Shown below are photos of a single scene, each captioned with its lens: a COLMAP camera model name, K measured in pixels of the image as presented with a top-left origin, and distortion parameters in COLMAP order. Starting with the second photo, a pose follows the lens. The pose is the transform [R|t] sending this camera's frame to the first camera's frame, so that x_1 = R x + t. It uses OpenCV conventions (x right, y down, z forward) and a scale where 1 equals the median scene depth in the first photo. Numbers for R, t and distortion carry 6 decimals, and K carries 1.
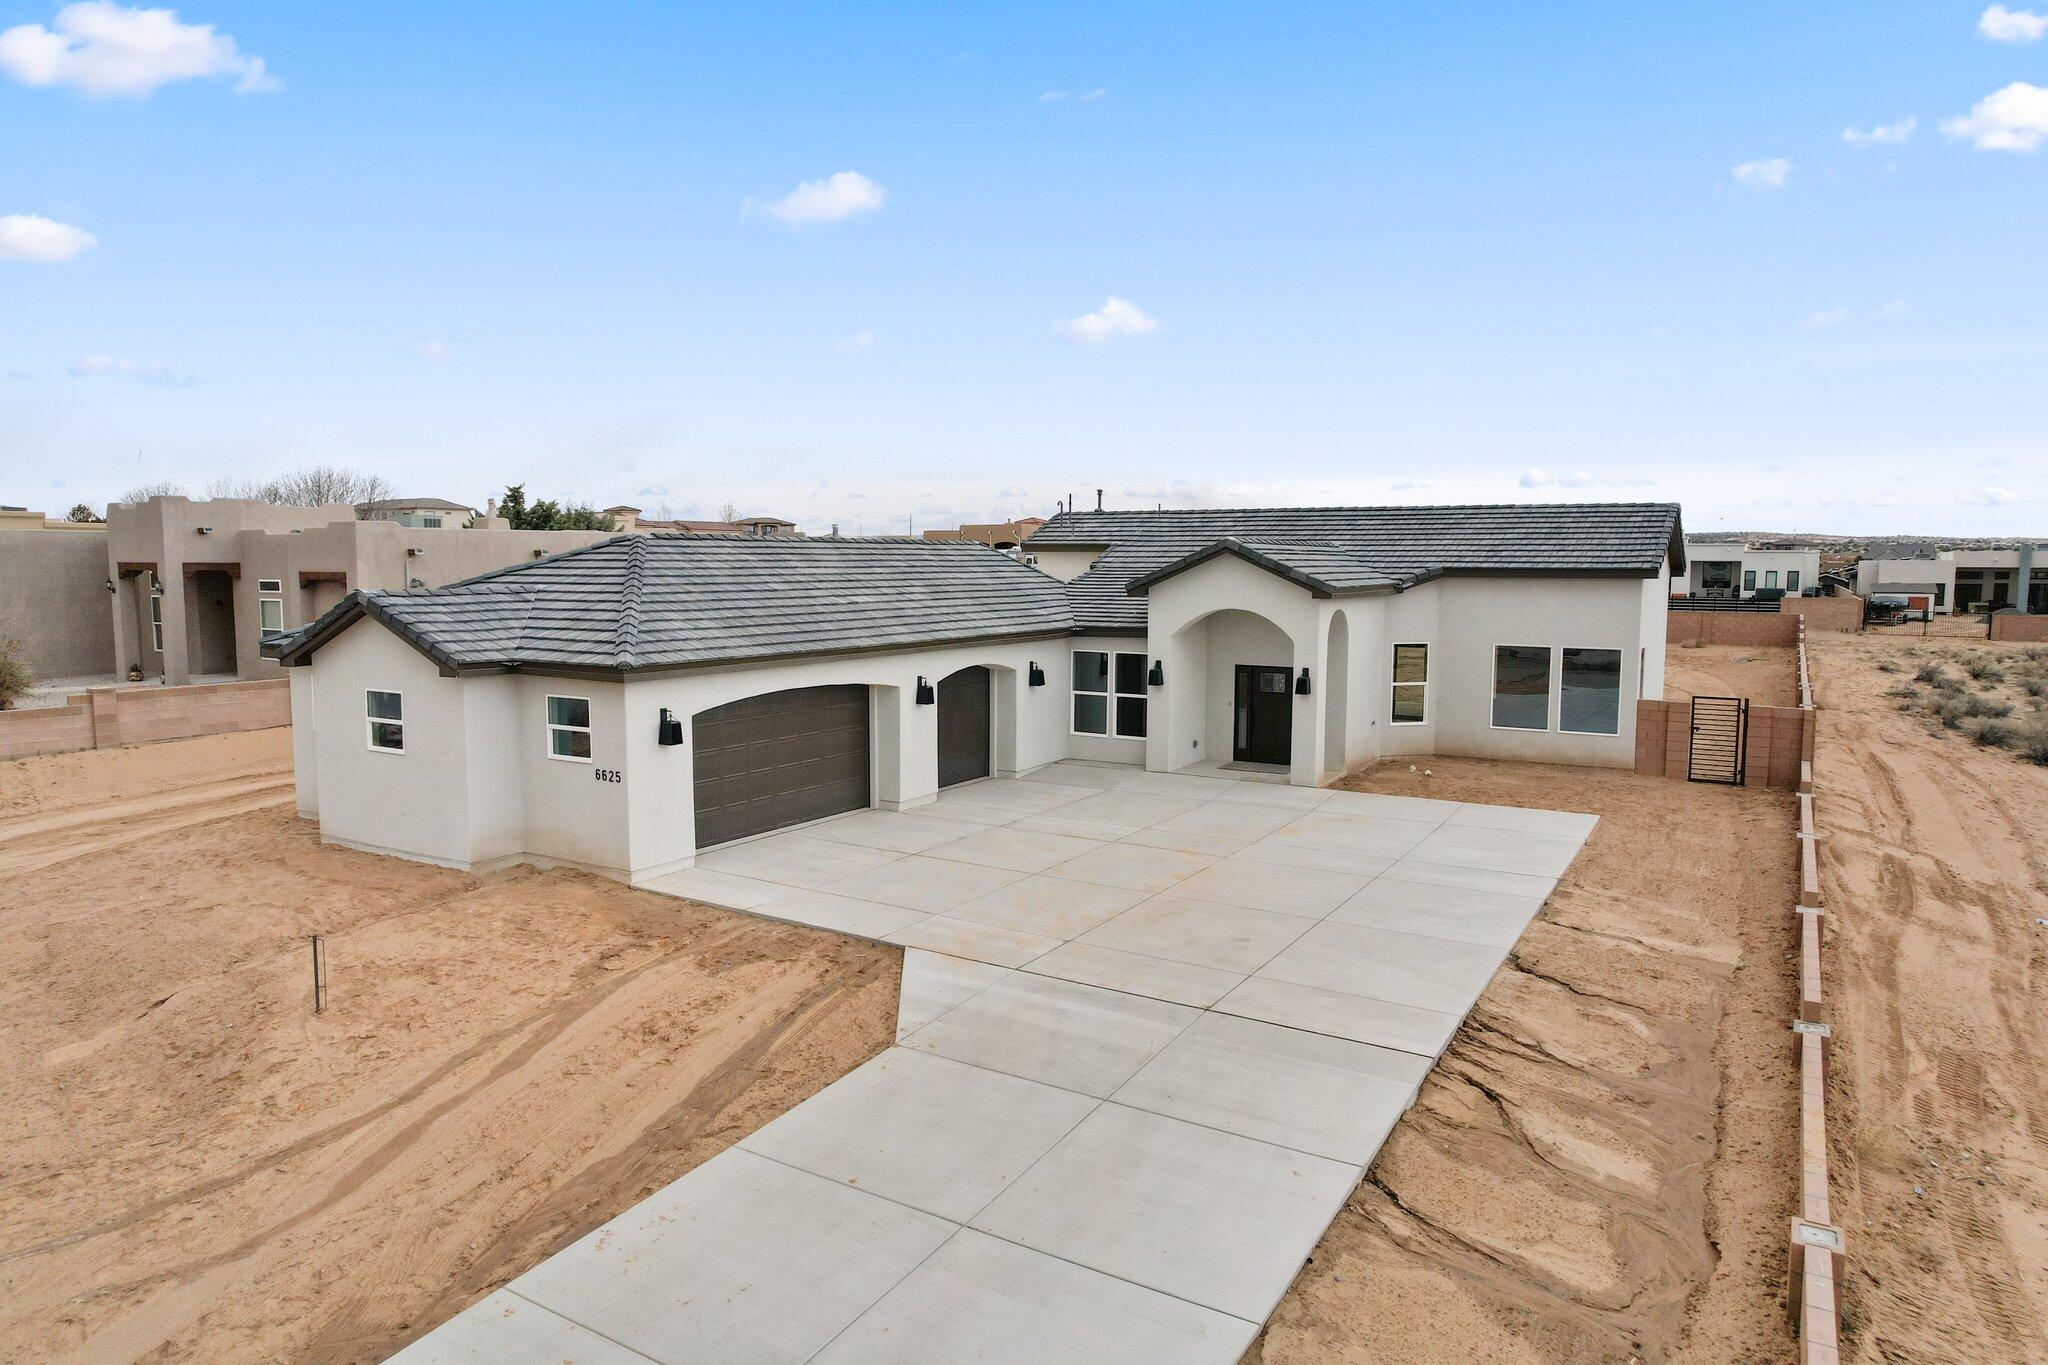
lens RADIAL K [[1308.1, 0, 1024.0], [0, 1308.1, 682.5], [0, 0, 1]] dist [-0.069491, 0.062556]
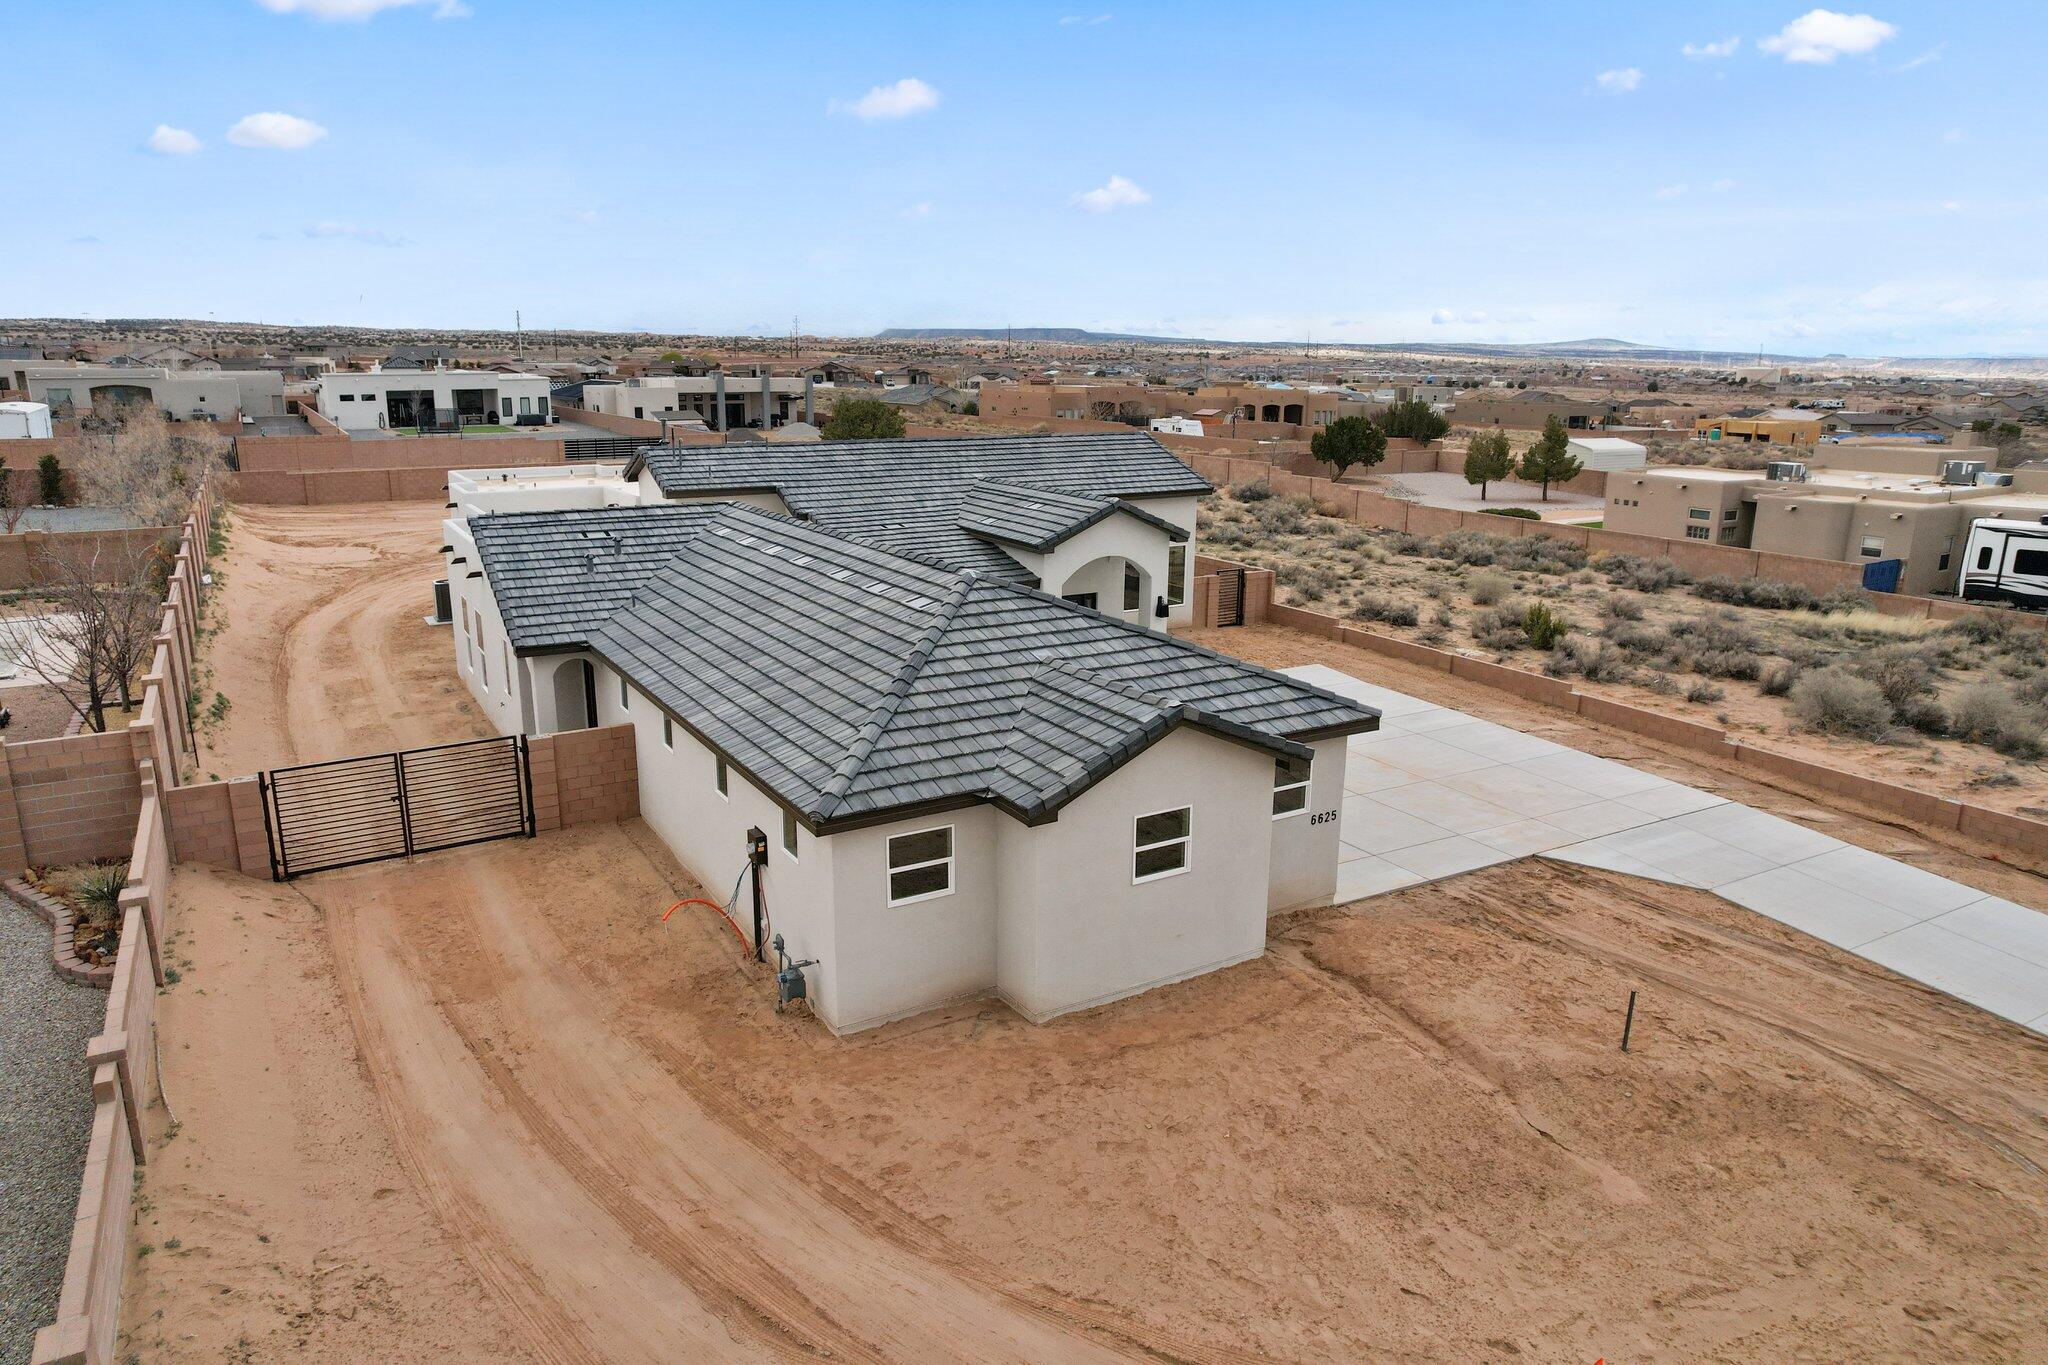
lens RADIAL K [[1308.1, 0, 1024.0], [0, 1308.1, 682.5], [0, 0, 1]] dist [-0.069491, 0.062556]
pose [[0.470688, -0.214587, 0.855807, -1.406178], [0.075394, 0.976207, 0.203310, -0.291126], [-0.879072, -0.031173, 0.475668, 0.739324]]
